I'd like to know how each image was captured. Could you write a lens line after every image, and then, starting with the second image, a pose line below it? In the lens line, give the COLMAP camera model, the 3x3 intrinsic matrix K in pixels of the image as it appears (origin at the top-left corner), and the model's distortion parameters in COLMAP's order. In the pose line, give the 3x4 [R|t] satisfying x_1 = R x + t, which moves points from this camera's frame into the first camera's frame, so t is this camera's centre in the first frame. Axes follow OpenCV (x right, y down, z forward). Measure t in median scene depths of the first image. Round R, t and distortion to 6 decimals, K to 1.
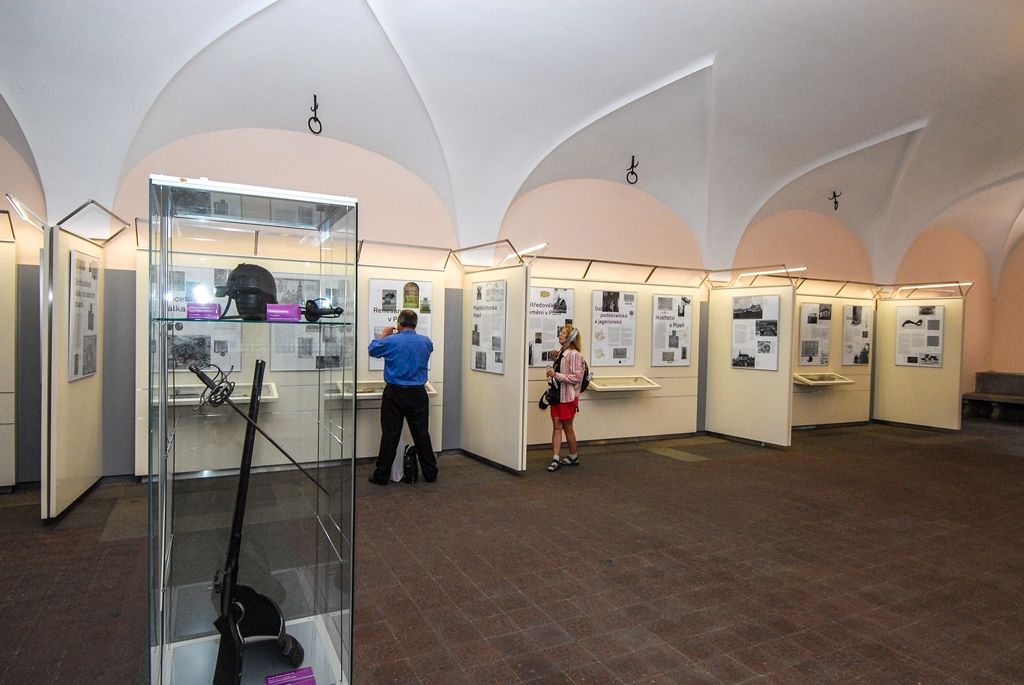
lens RADIAL K [[598.9, 0, 515.5], [0, 598.9, 342.0], [0, 0, 1]] dist [0.025206, -0.001055]
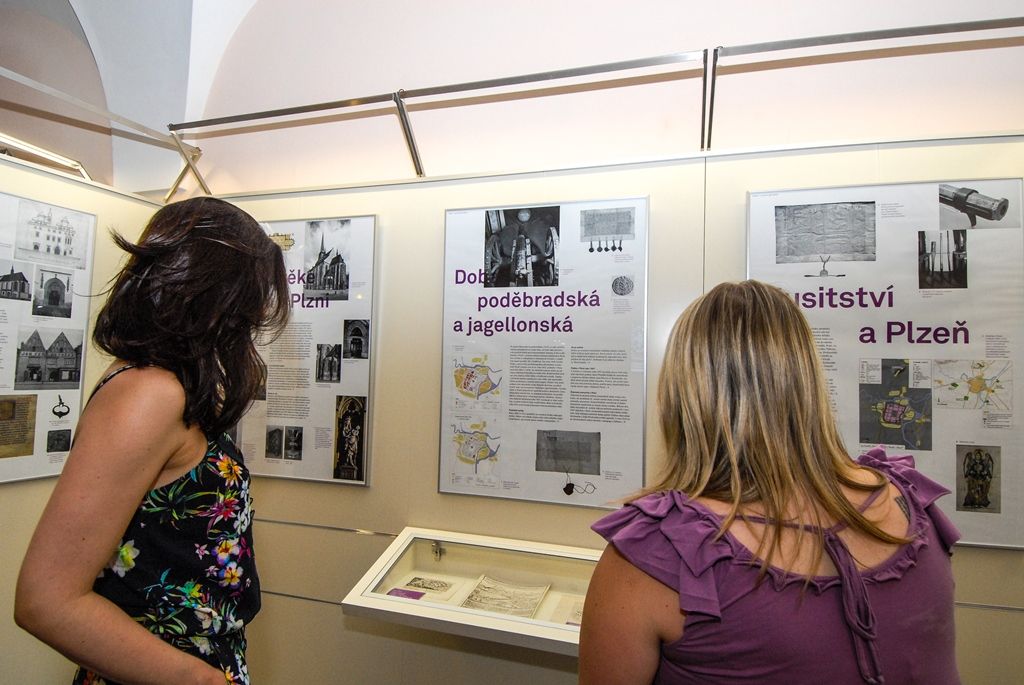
lens RADIAL K [[533.0, 0, 512.0], [0, 533.0, 342.5], [0, 0, 1]] dist [0.052328, -0.057355]
pose [[0.735126, -0.031942, -0.677178, 0.317385], [-0.023084, 0.997131, -0.072093, -0.009716], [0.677538, 0.068630, 0.732279, 0.849598]]
